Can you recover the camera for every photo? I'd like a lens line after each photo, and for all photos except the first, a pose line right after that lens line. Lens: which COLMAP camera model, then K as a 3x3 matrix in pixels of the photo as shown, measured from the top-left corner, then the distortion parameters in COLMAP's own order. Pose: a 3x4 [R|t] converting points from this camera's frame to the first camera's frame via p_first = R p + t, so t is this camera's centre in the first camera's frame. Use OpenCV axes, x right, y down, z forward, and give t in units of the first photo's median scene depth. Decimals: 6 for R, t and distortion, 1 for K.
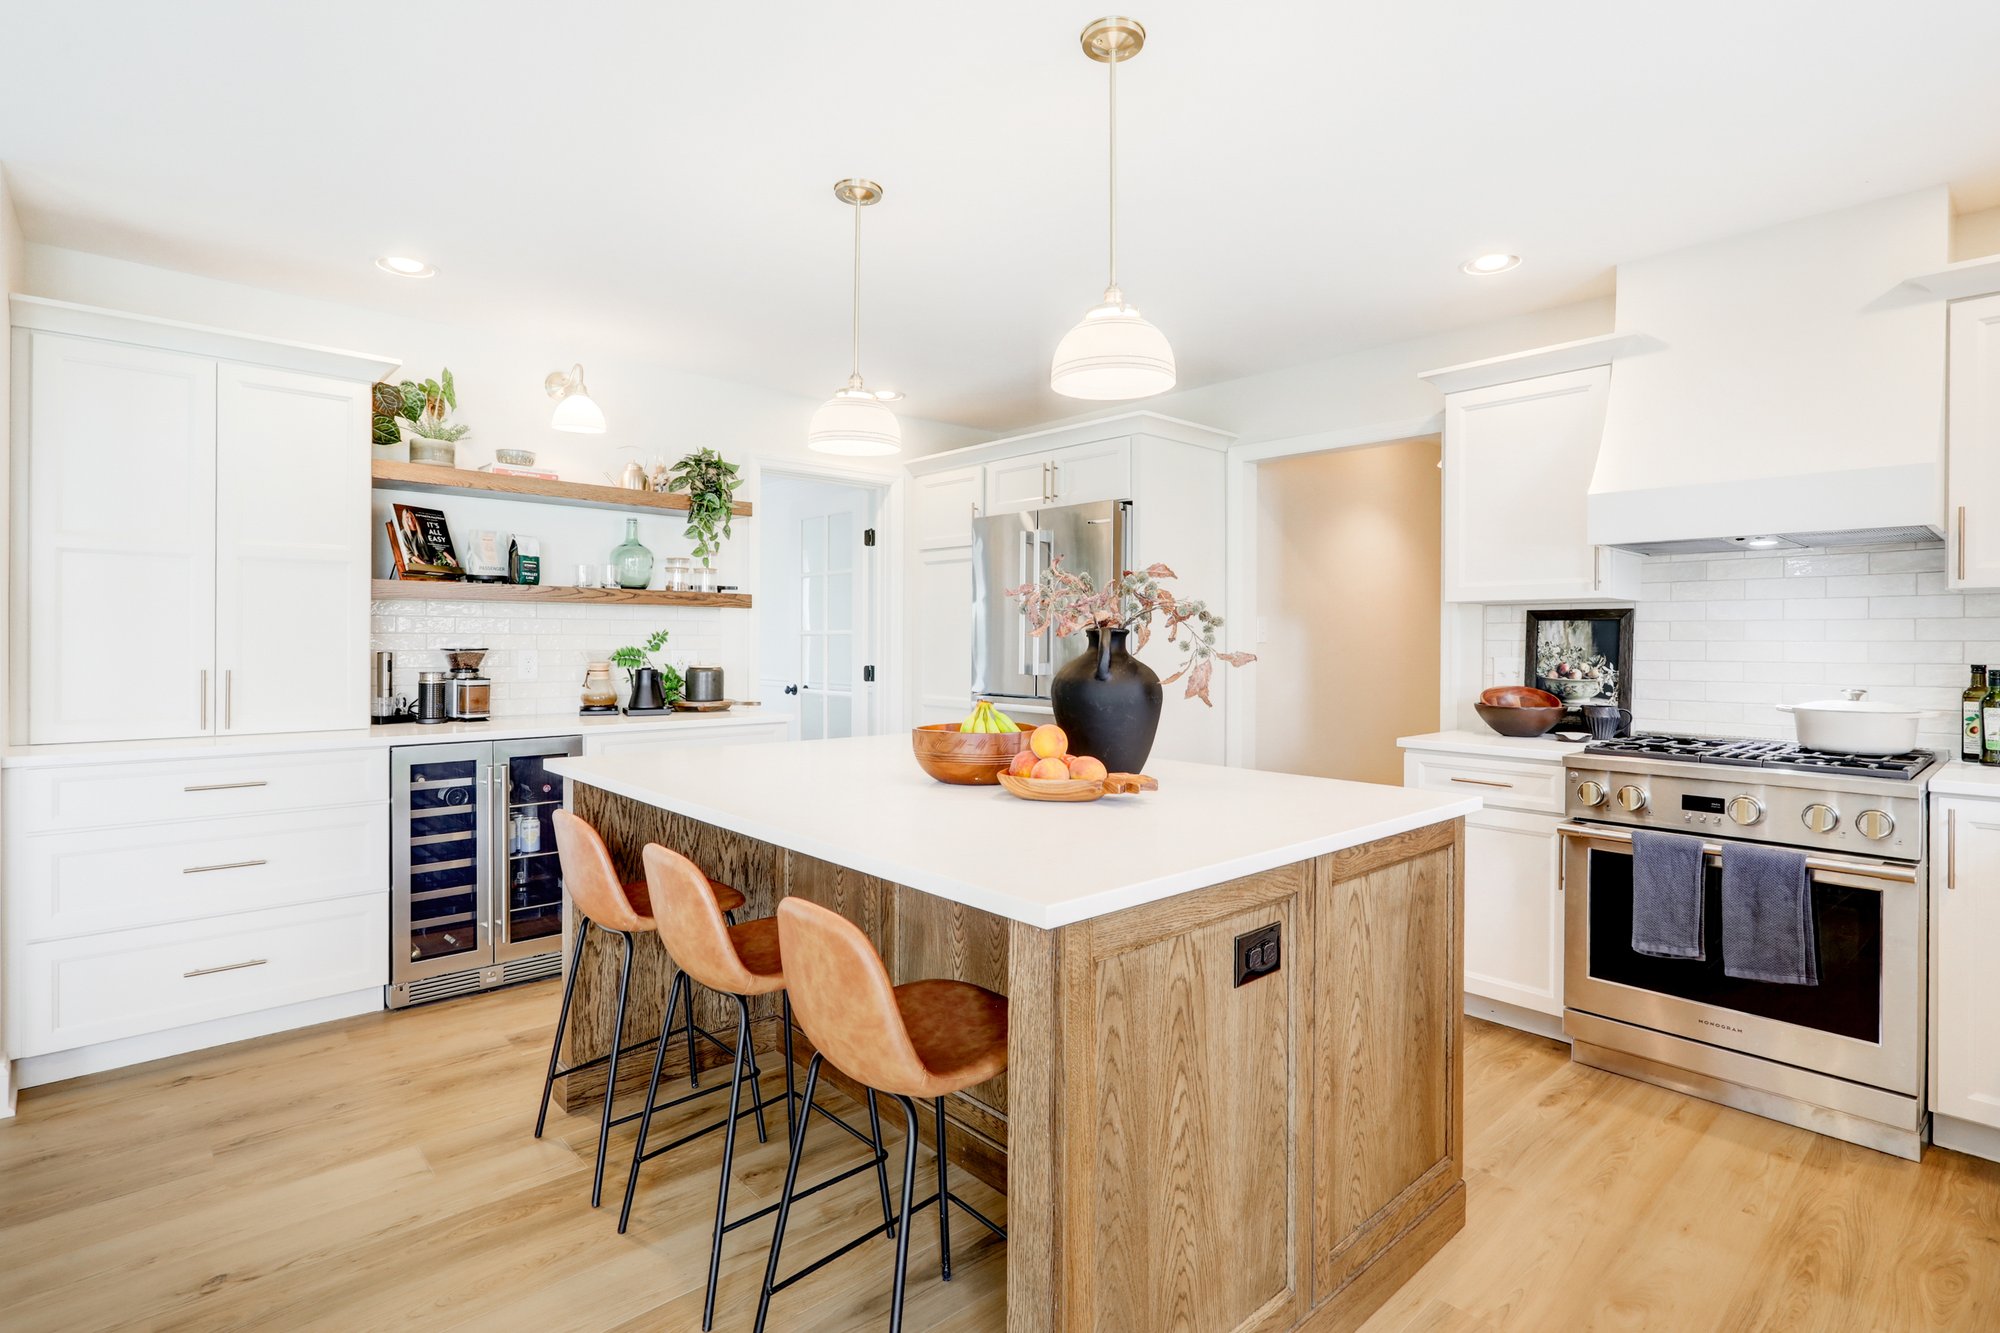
lens RADIAL K [[978.2, 0, 1008.2], [0, 978.2, 639.3], [0, 0, 1]] dist [-0.001064, 0.000359]
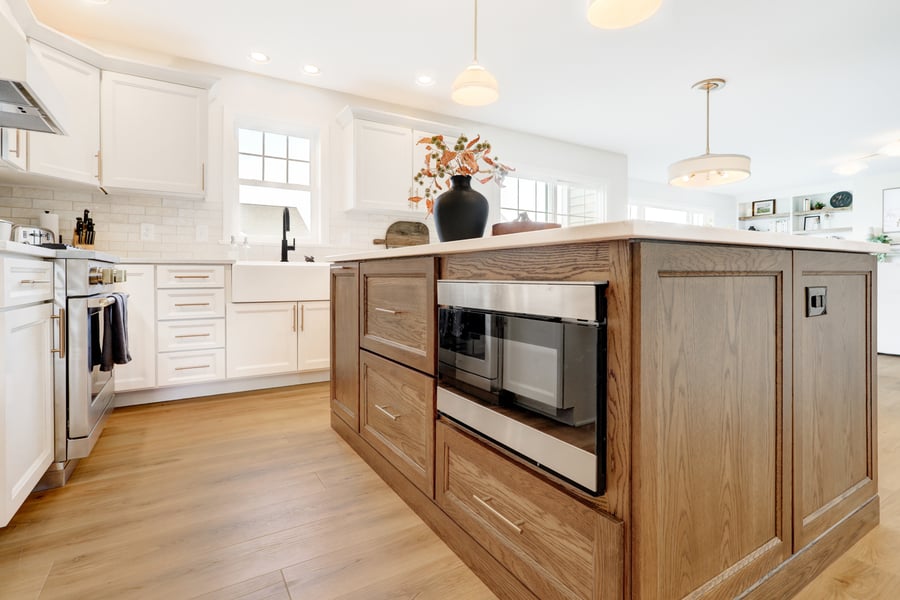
lens RADIAL K [[438.3, 0, 453.9], [0, 438.3, 275.3], [0, 0, 1]] dist [-0.000745, 0.000429]
pose [[-0.982595, -0.004097, 0.185713, -0.036684], [-0.003724, 0.999990, 0.002356, 0.138832], [-0.185721, 0.001623, -0.982601, 1.392789]]
